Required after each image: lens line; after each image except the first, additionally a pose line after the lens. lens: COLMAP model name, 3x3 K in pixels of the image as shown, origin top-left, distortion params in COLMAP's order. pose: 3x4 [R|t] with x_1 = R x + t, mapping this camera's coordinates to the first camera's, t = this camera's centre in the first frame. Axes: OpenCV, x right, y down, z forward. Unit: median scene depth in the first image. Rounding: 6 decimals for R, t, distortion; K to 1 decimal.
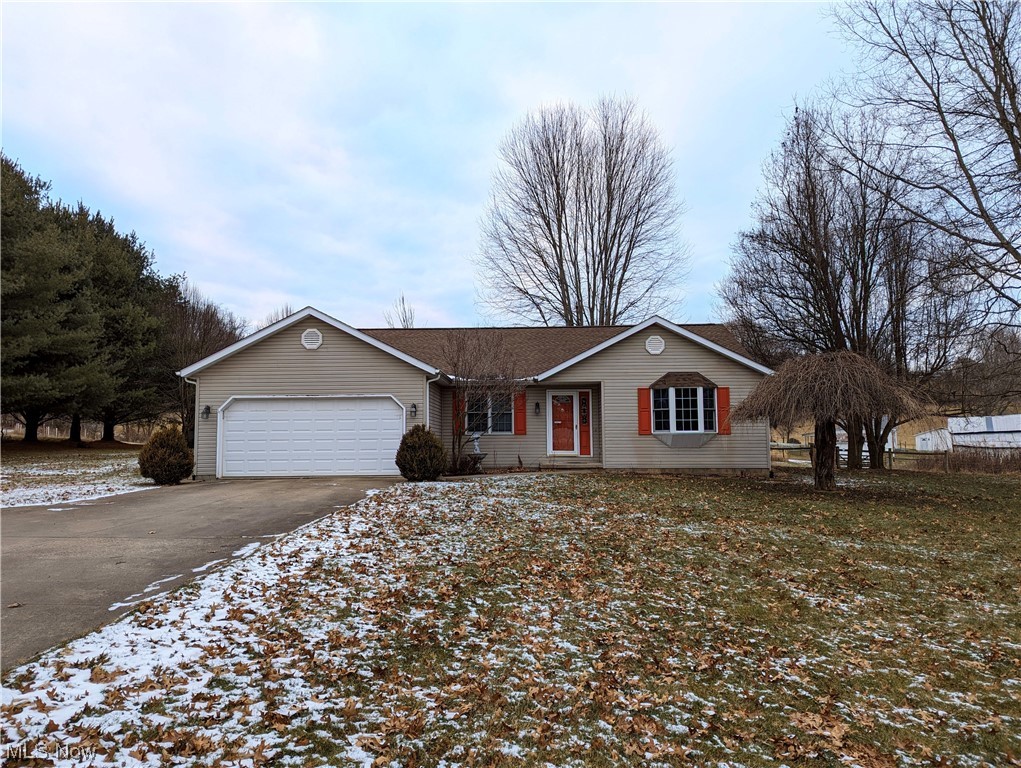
lens RADIAL K [[714.6, 0, 510.5], [0, 714.6, 384.0], [0, 0, 1]] dist [0.056058, -0.005038]
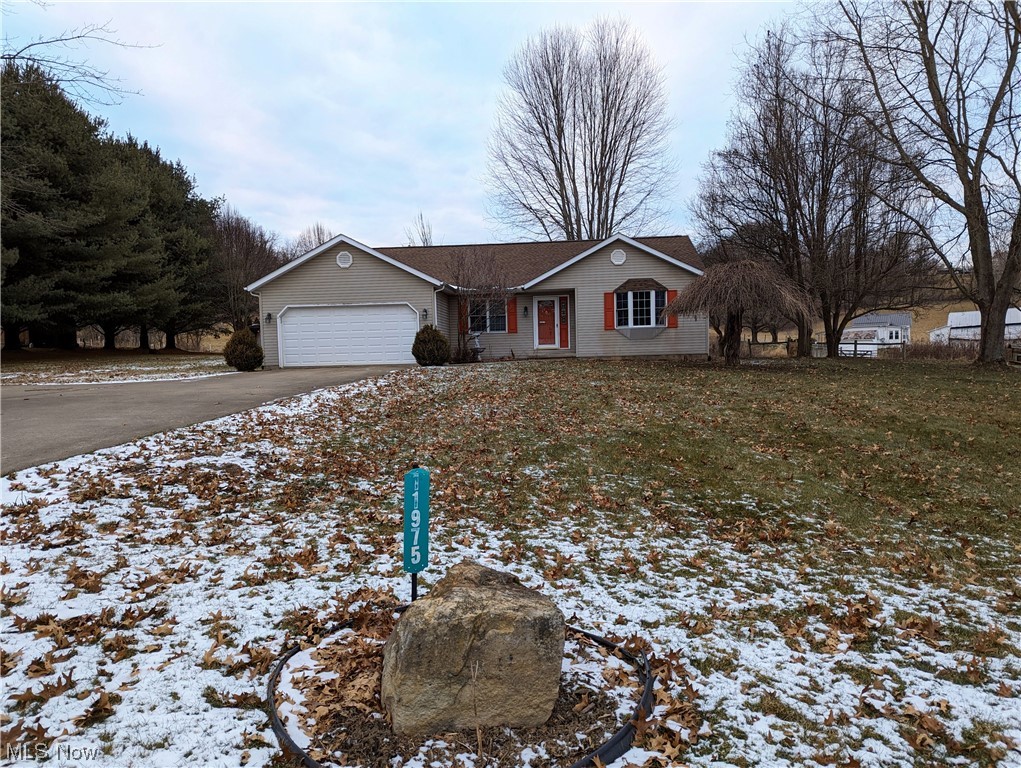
lens RADIAL K [[714.6, 0, 510.5], [0, 714.6, 384.0], [0, 0, 1]] dist [0.056058, -0.005038]
pose [[0.998901, -0.017530, -0.043475, 0.044874], [0.022946, 0.991589, 0.127374, 0.000661], [0.040876, -0.128232, 0.990901, -0.179804]]
